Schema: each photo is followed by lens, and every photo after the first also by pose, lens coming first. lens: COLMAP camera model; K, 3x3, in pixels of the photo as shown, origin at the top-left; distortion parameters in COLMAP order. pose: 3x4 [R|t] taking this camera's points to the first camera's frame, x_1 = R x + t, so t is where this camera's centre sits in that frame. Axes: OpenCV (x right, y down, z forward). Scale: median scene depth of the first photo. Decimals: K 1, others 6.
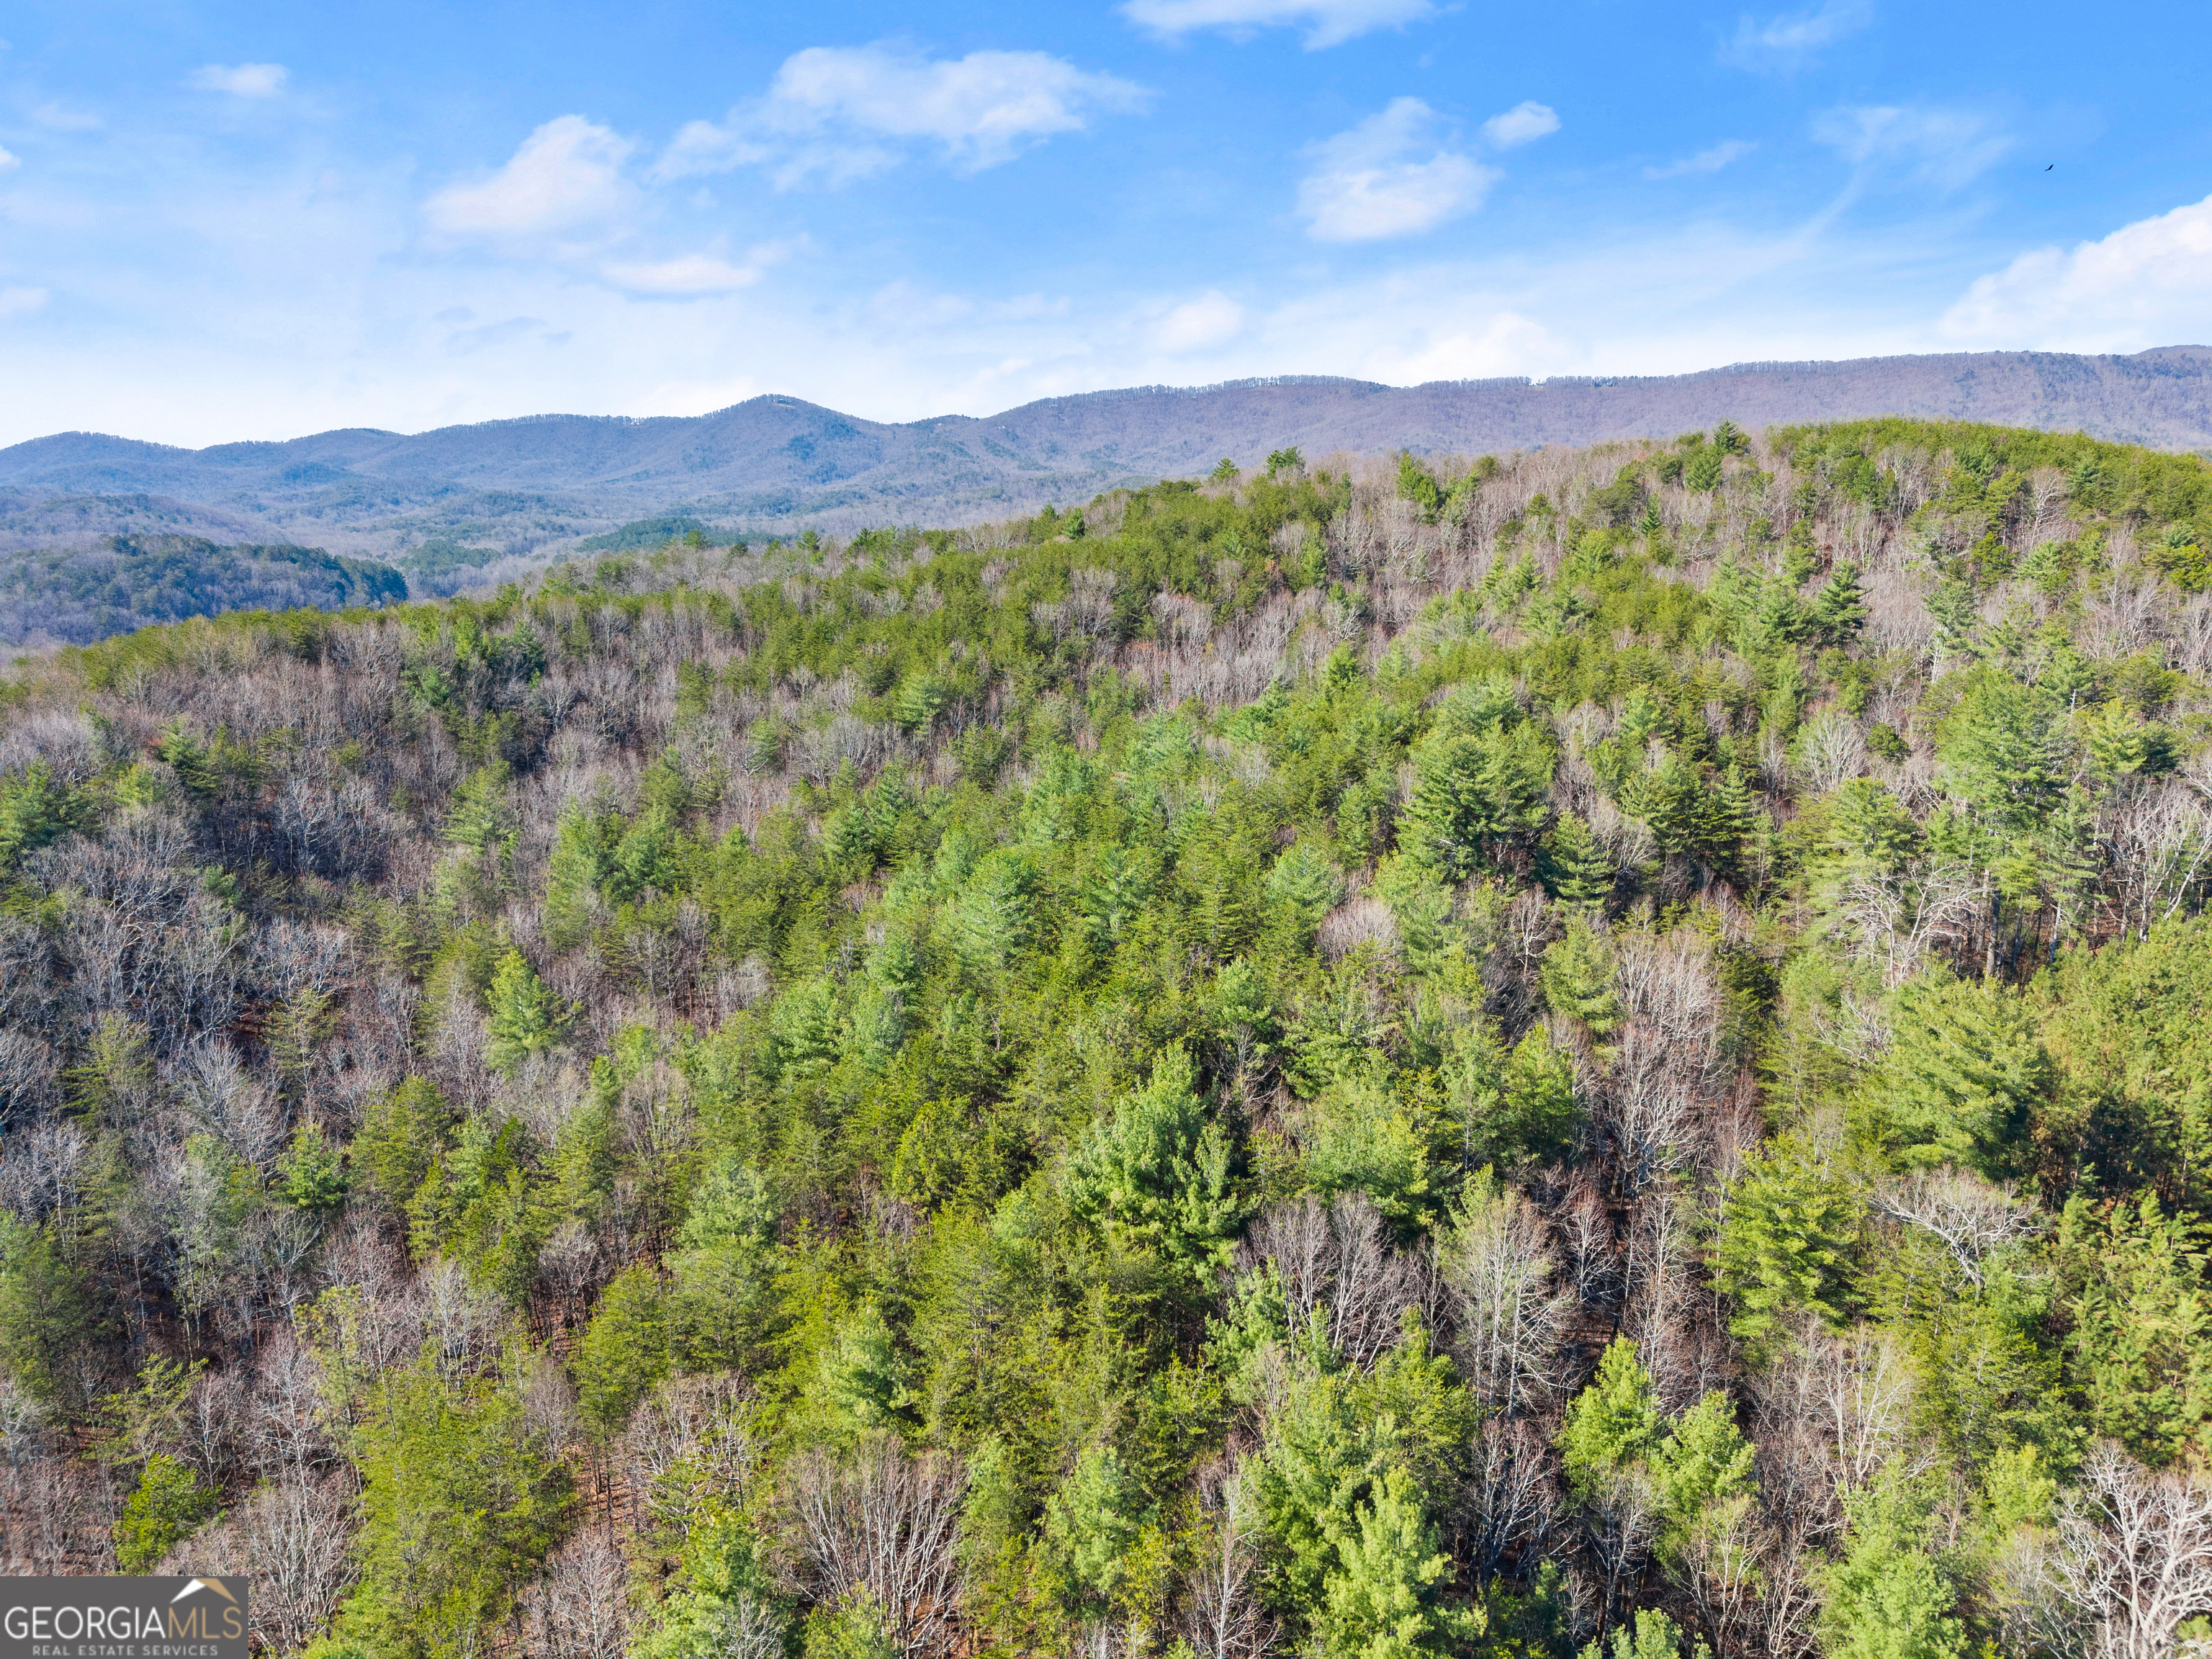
lens RADIAL K [[1480.0, 0, 1108.5], [0, 1480.0, 830.1], [0, 0, 1]] dist [0.020665, -0.020572]
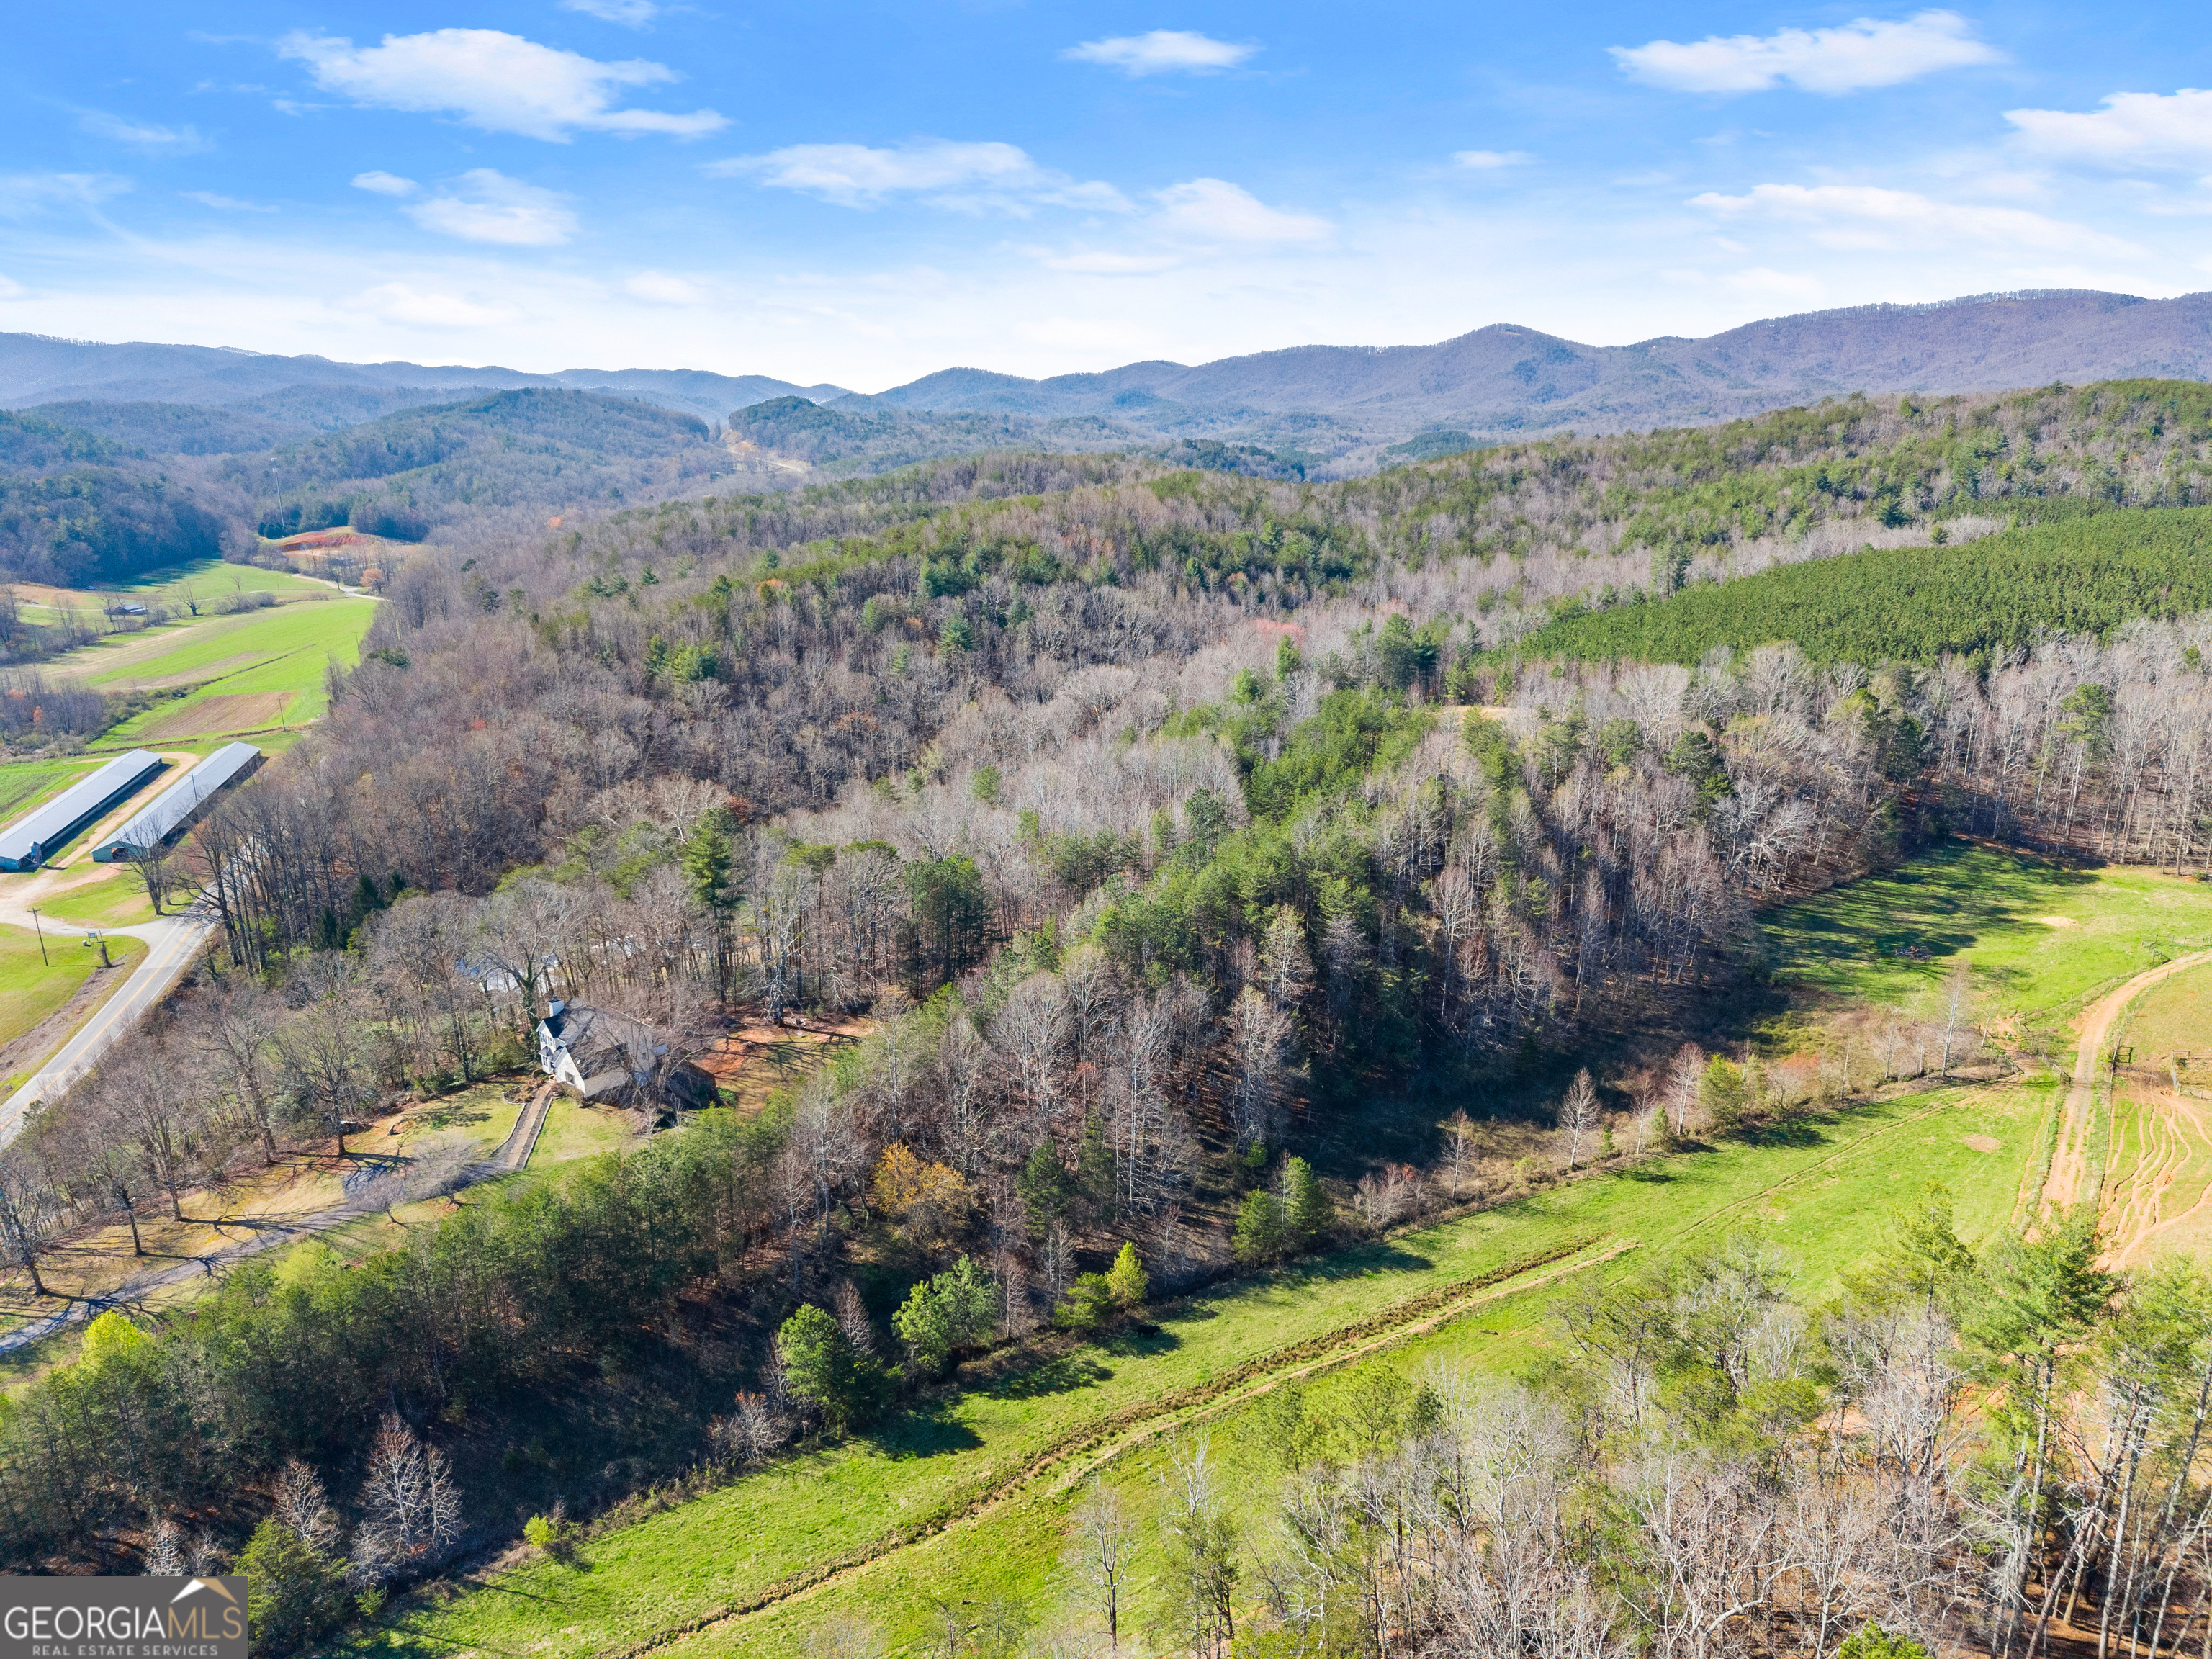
lens RADIAL K [[1481.0, 0, 1108.5], [0, 1481.0, 830.3], [0, 0, 1]] dist [0.018660, -0.016634]
pose [[0.905439, 0.111664, -0.409527, 0.012545], [-0.090381, 0.993371, 0.071031, 0.048955], [0.414743, -0.027301, 0.909529, -0.218001]]
